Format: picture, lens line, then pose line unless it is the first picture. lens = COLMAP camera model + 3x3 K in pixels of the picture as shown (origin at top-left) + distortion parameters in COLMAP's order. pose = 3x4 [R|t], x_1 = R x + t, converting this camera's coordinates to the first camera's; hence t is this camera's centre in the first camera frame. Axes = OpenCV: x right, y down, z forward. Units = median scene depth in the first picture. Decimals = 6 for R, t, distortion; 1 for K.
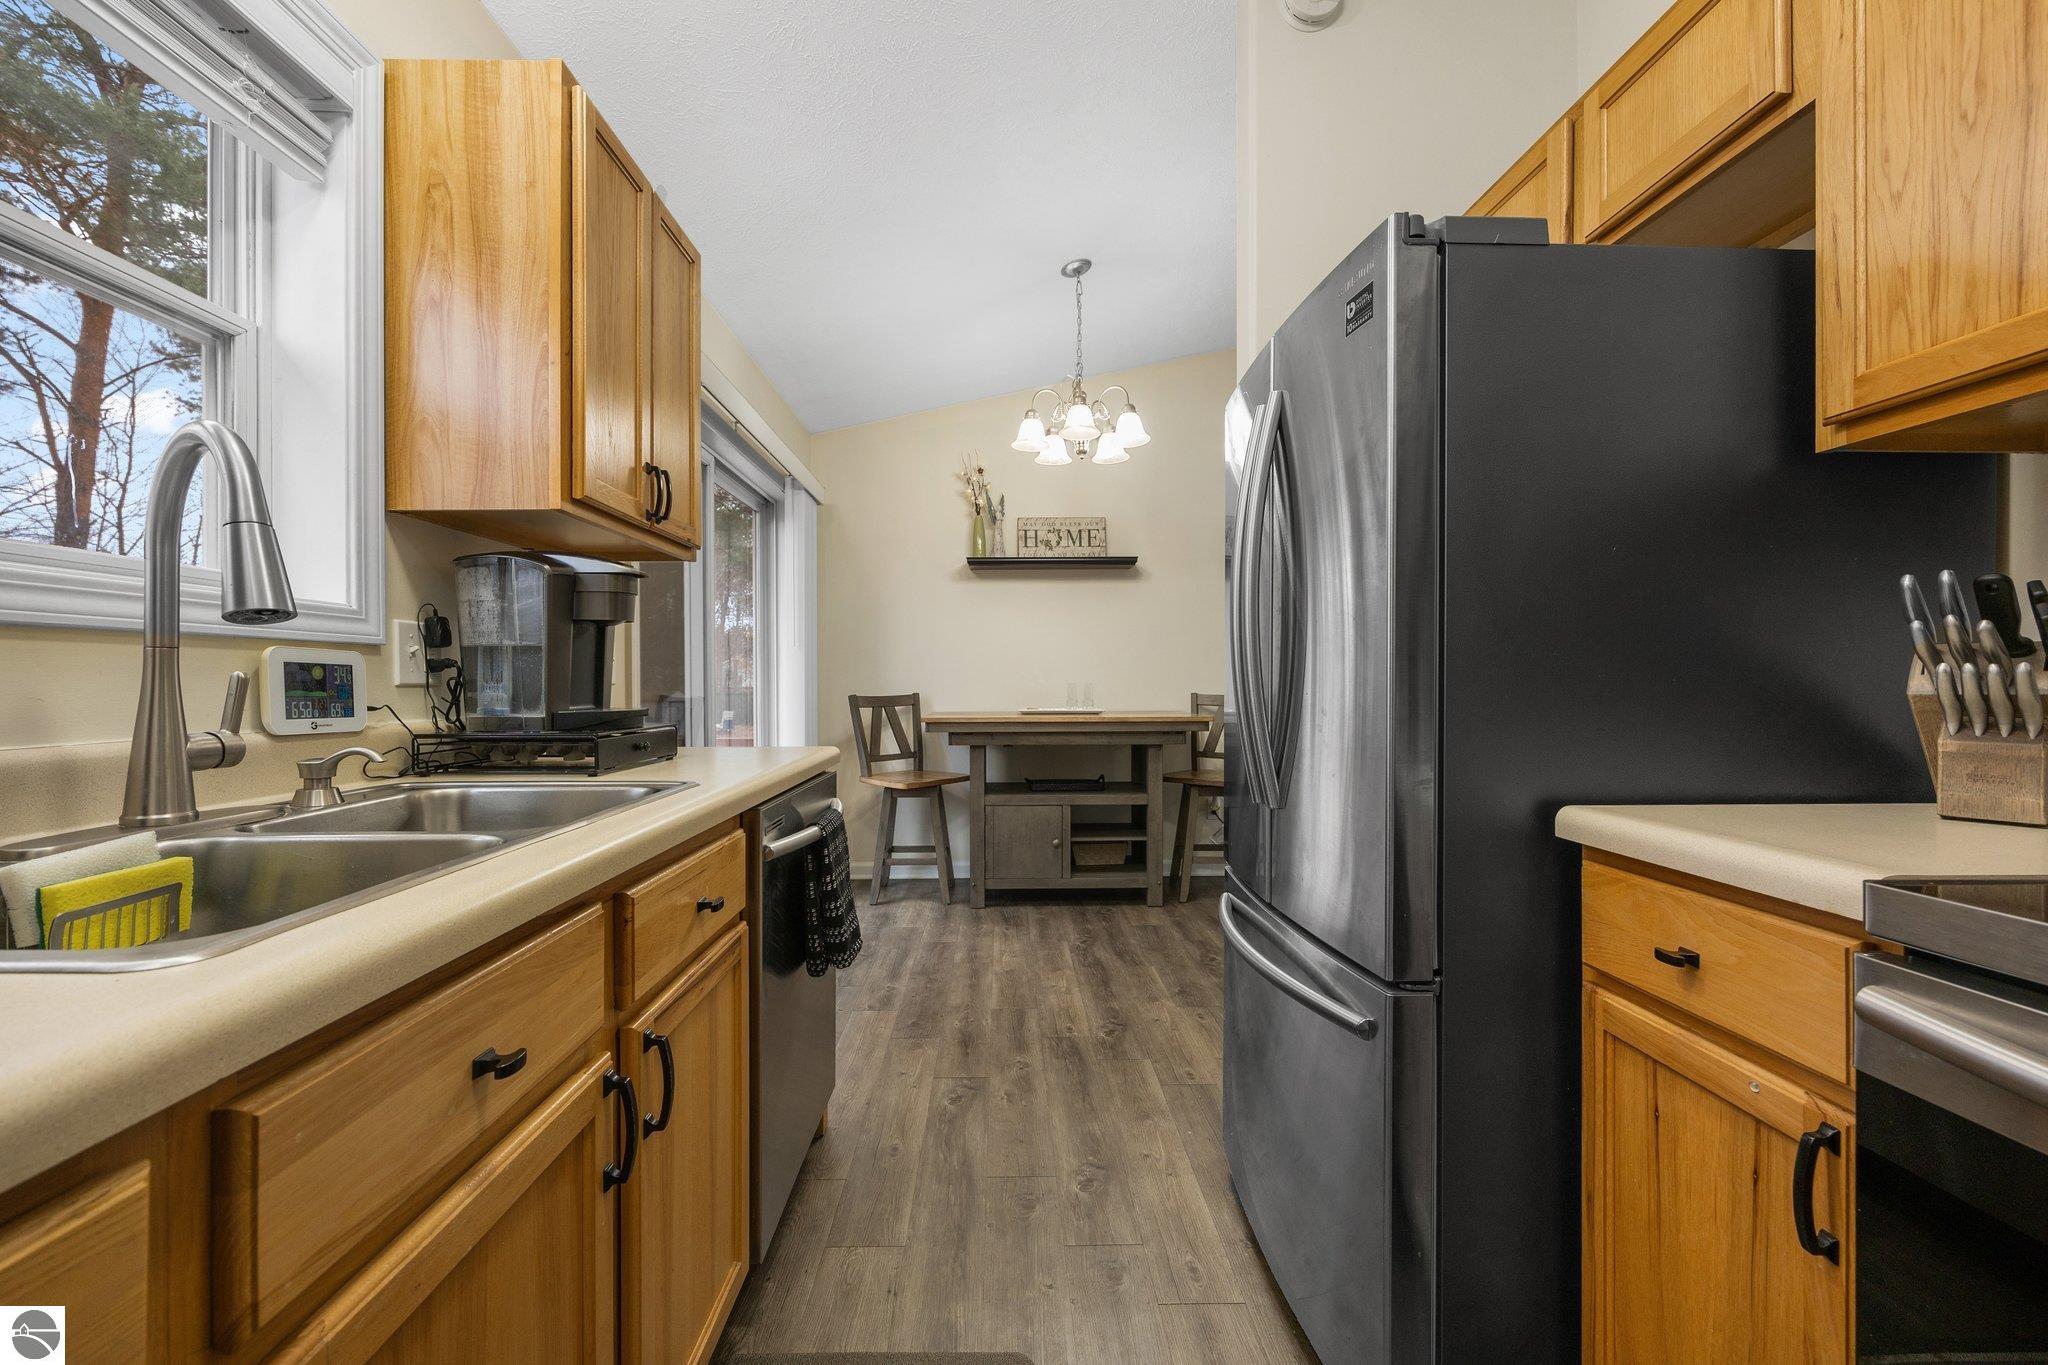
lens RADIAL K [[824.3, 0, 1017.6], [0, 824.3, 670.7], [0, 0, 1]] dist [-0.002071, -0.000055]
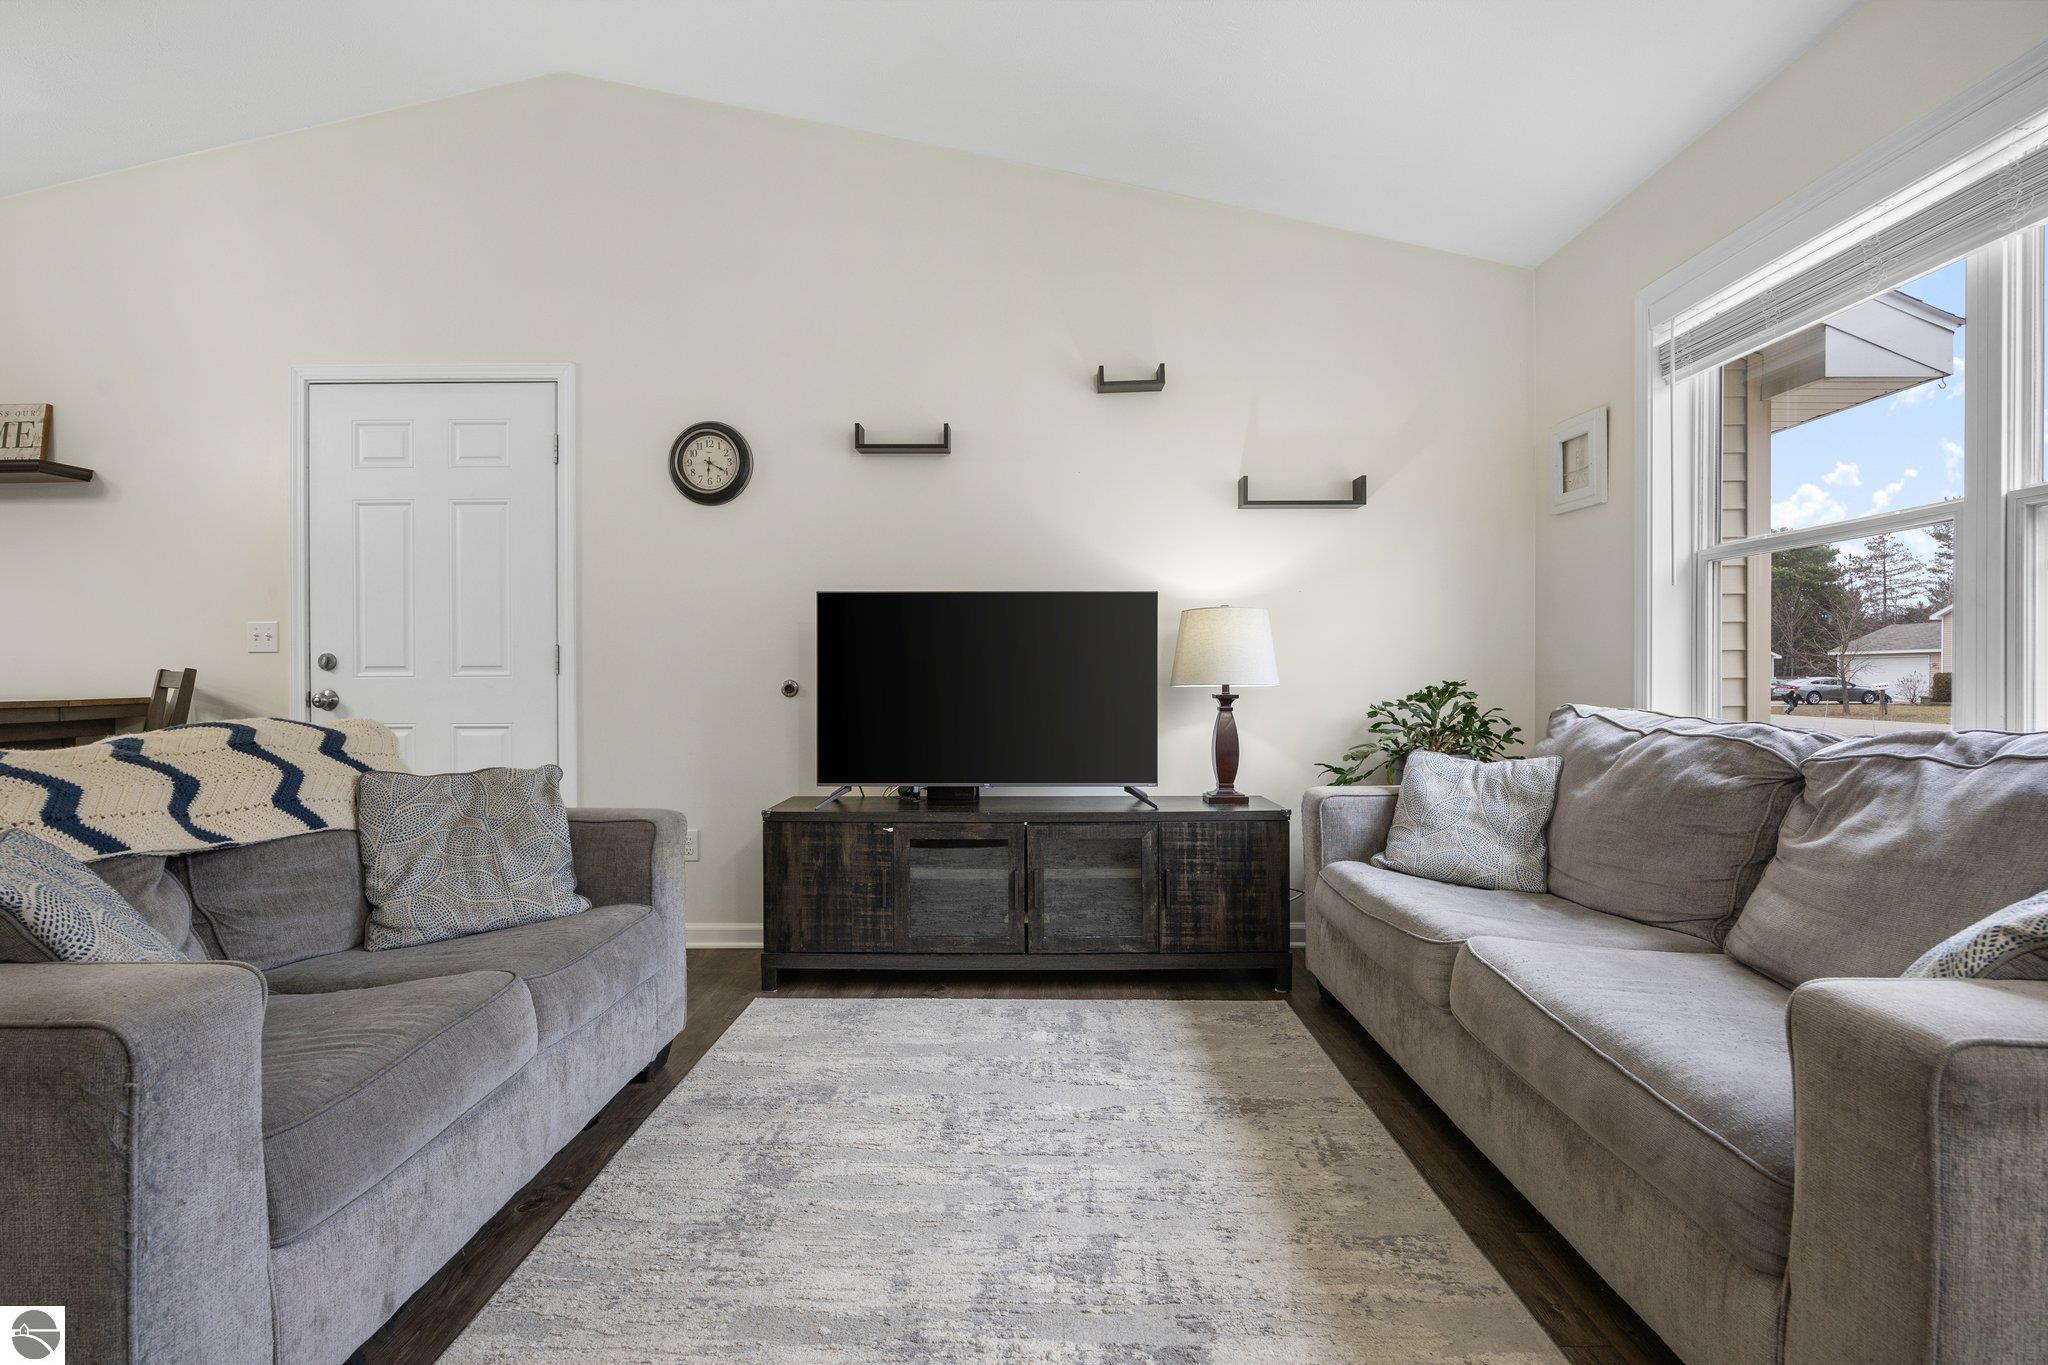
lens RADIAL K [[979.8, 0, 1024.0], [0, 979.8, 682.5], [0, 0, 1]] dist [-0.000877, -0.013872]
pose [[0.999693, -0.001614, -0.024716, 1.724594], [0.002124, 0.999785, 0.020624, 0.043107], [0.024677, -0.020670, 0.999482, 0.470660]]
